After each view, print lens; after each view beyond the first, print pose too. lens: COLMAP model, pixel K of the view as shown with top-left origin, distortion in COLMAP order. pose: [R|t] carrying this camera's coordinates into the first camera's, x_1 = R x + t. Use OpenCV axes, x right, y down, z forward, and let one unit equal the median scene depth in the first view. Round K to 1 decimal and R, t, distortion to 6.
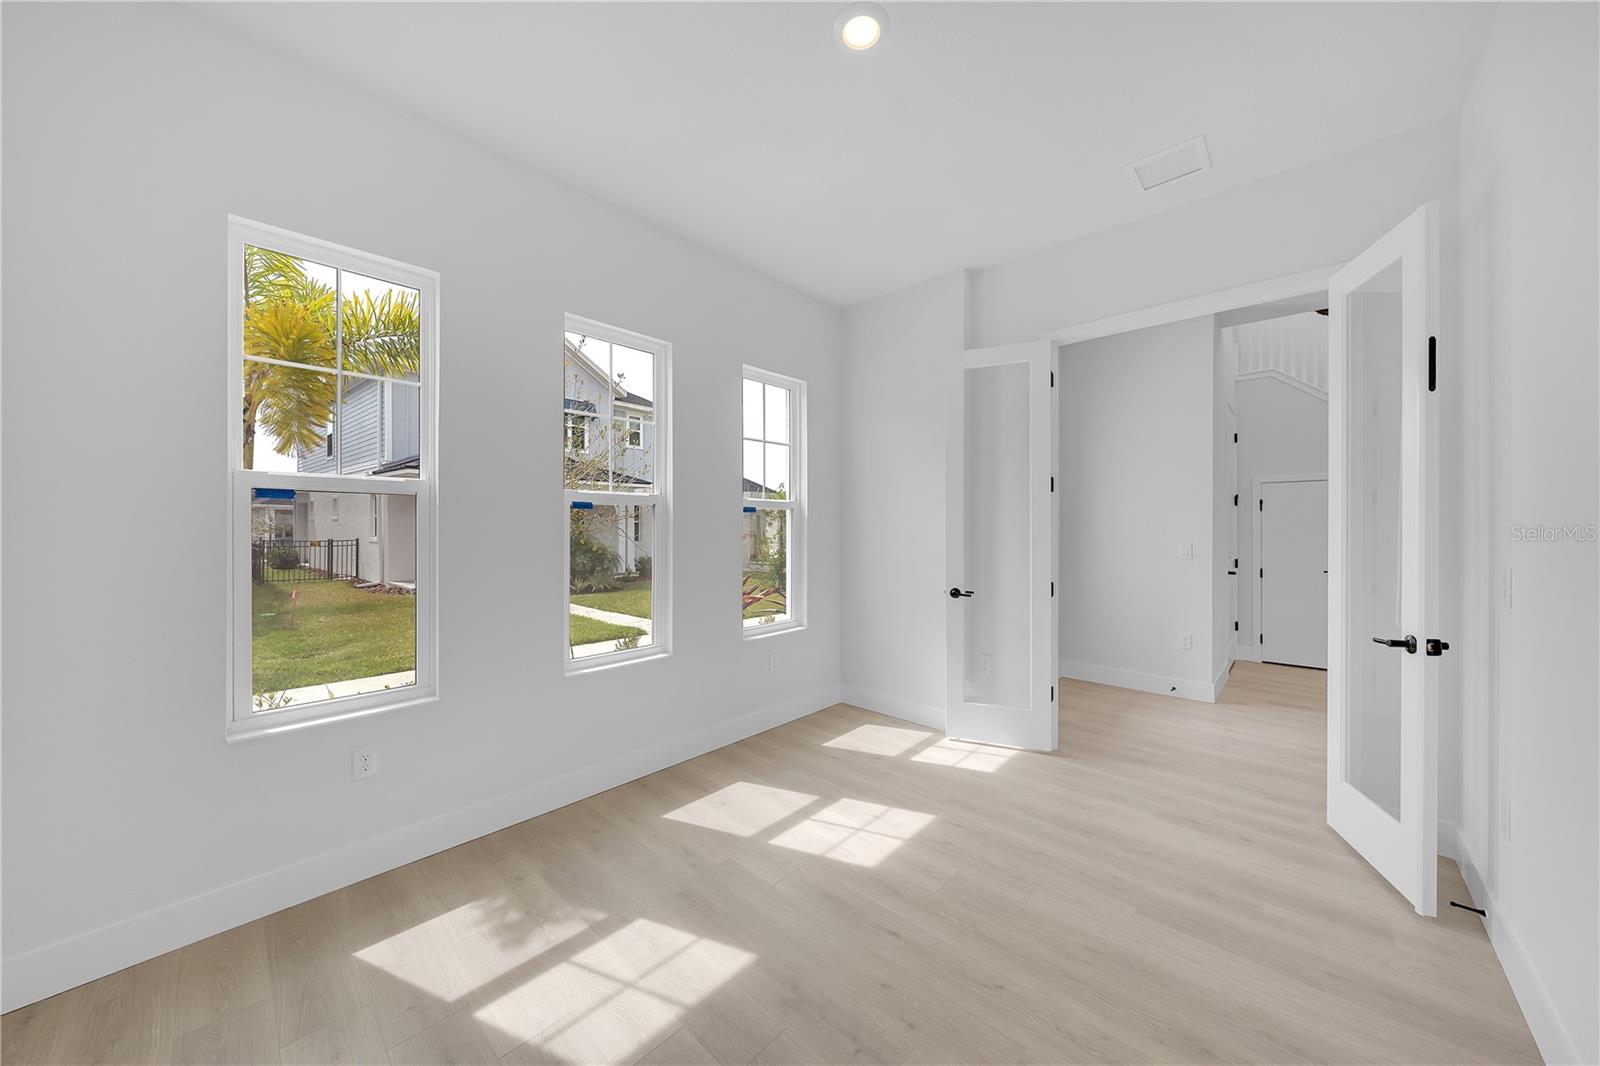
lens RADIAL K [[550.1, 0, 796.3], [0, 550.1, 524.5], [0, 0, 1]] dist [-0.002139, -0.000074]
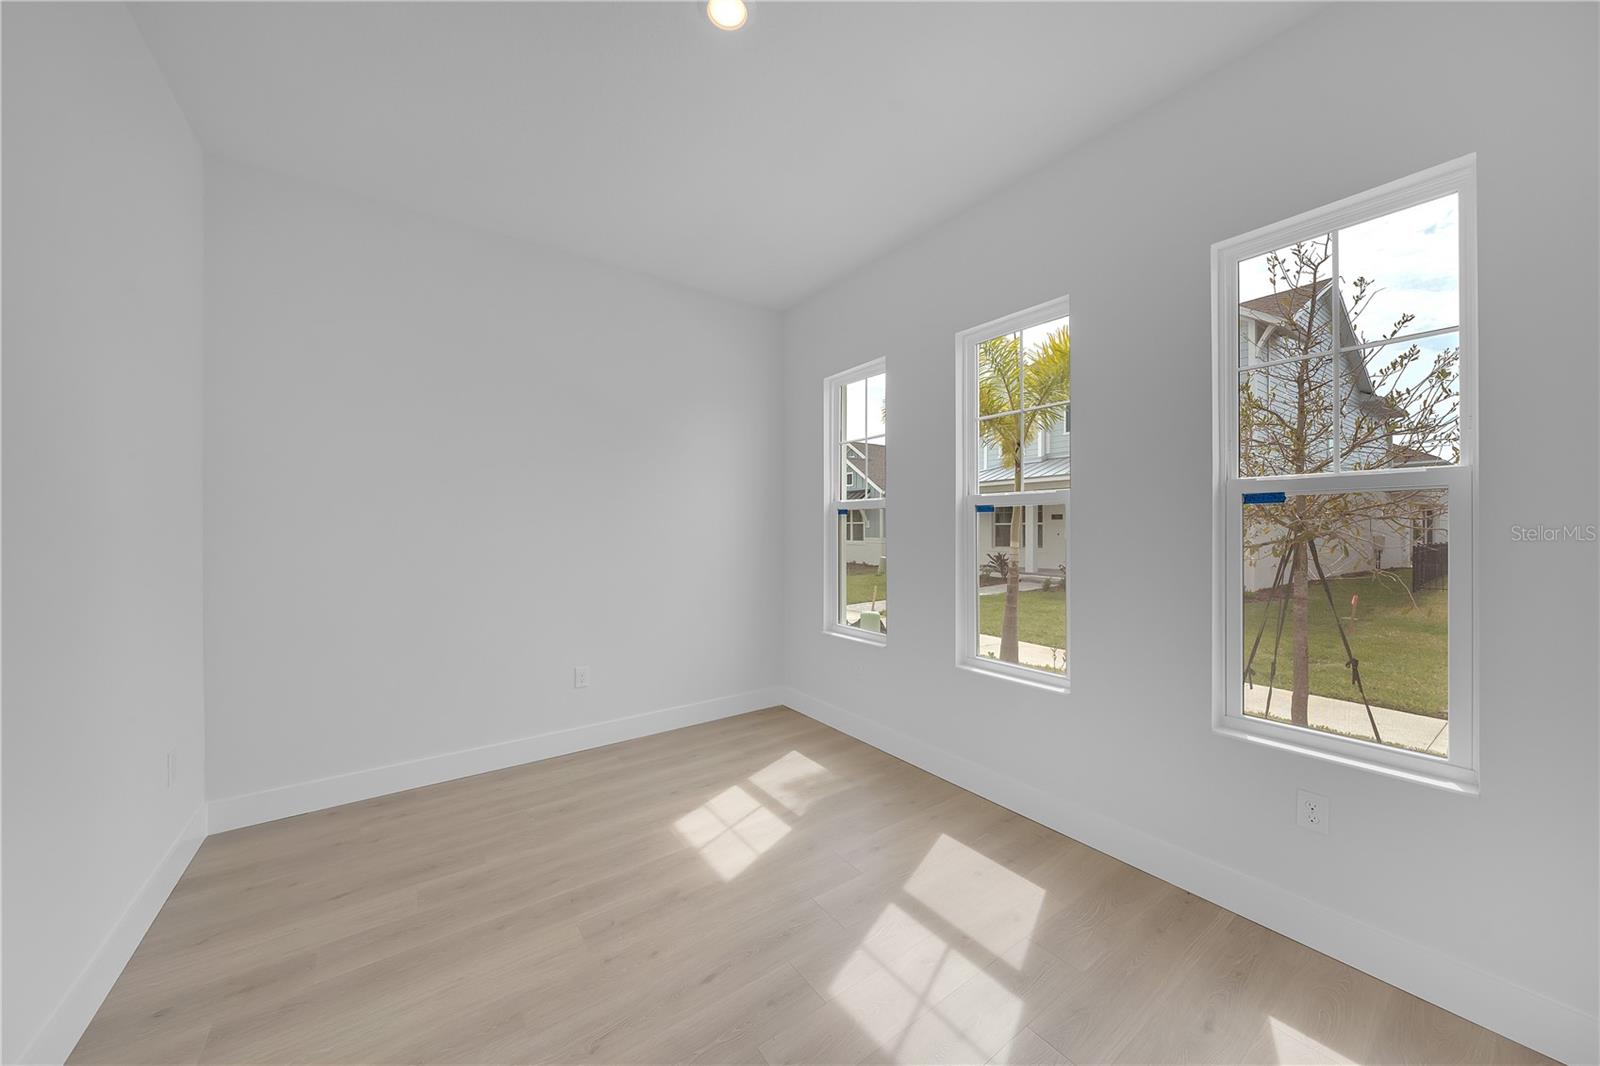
lens RADIAL K [[549.3, 0, 802.2], [0, 549.3, 526.2], [0, 0, 1]] dist [-0.001458, 0.000185]
pose [[-0.178913, -0.001330, -0.983864, 0.769087], [-0.000149, 0.999999, -0.001325, -0.000462], [0.983865, -0.000090, -0.178914, 0.969596]]
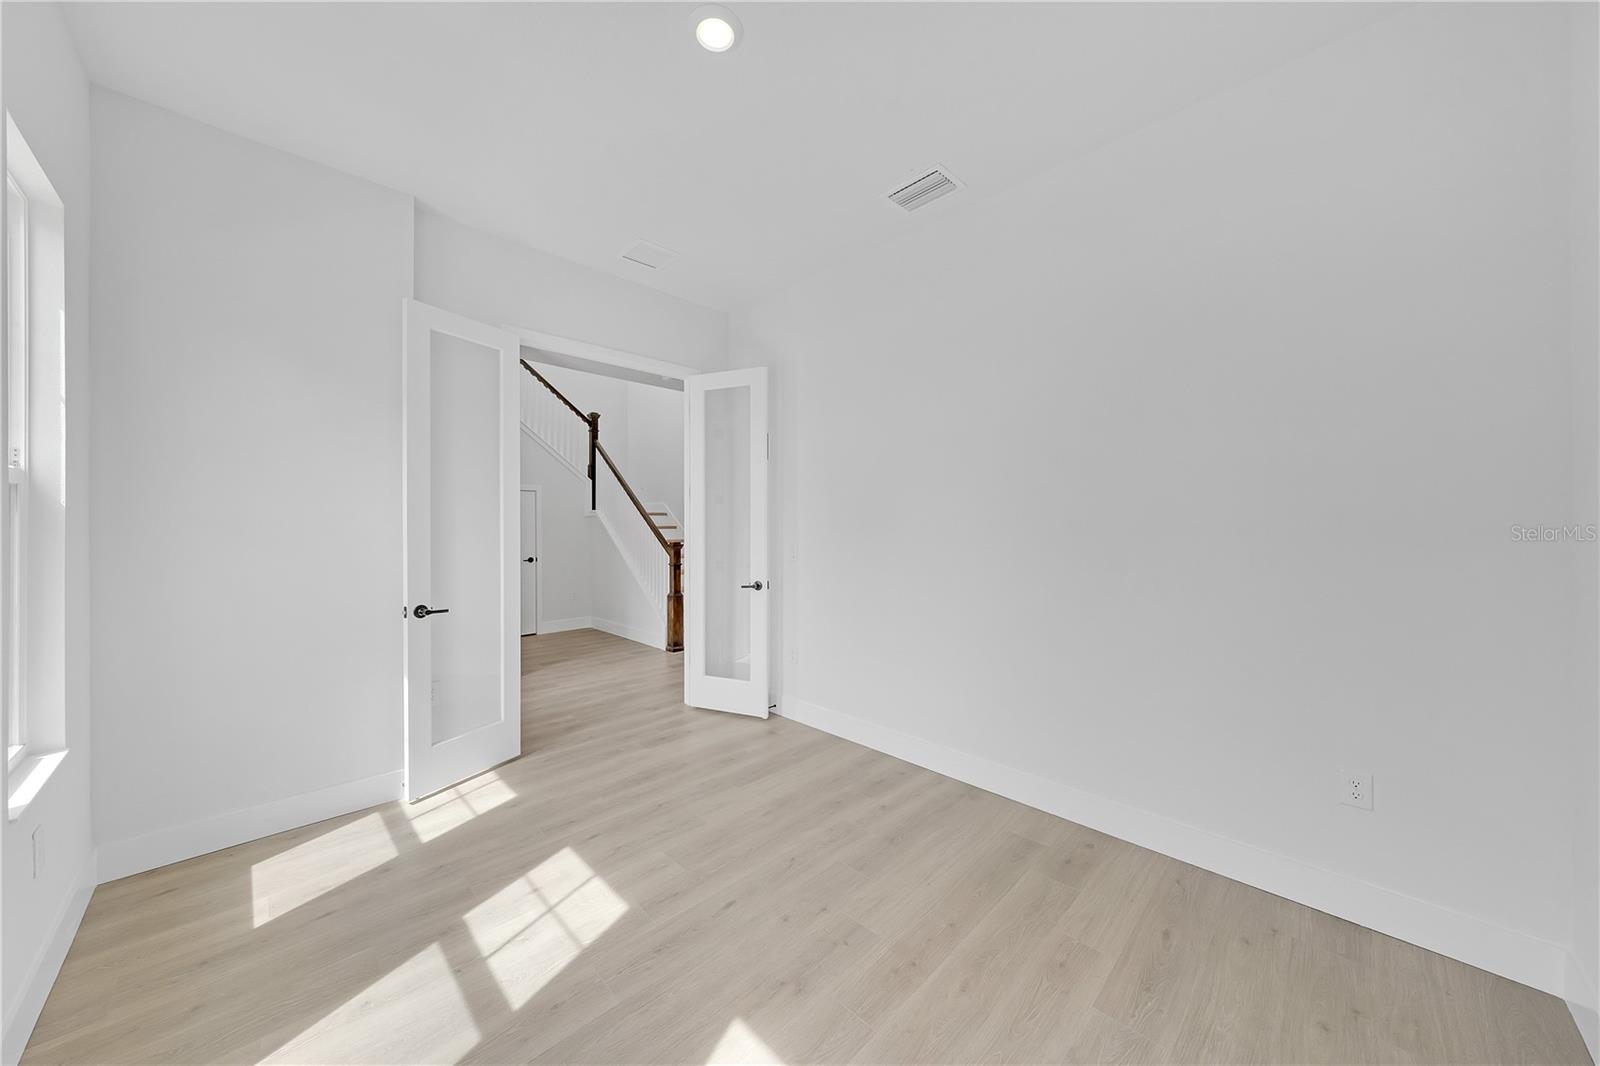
lens RADIAL K [[553.3, 0, 797.3], [0, 553.3, 527.8], [0, 0, 1]] dist [-0.004328, -0.000066]
pose [[0.032316, -0.004679, 0.999467, -0.659424], [-0.000992, 0.999988, 0.004714, 0.002107], [-0.999477, -0.001144, 0.032311, 0.614801]]
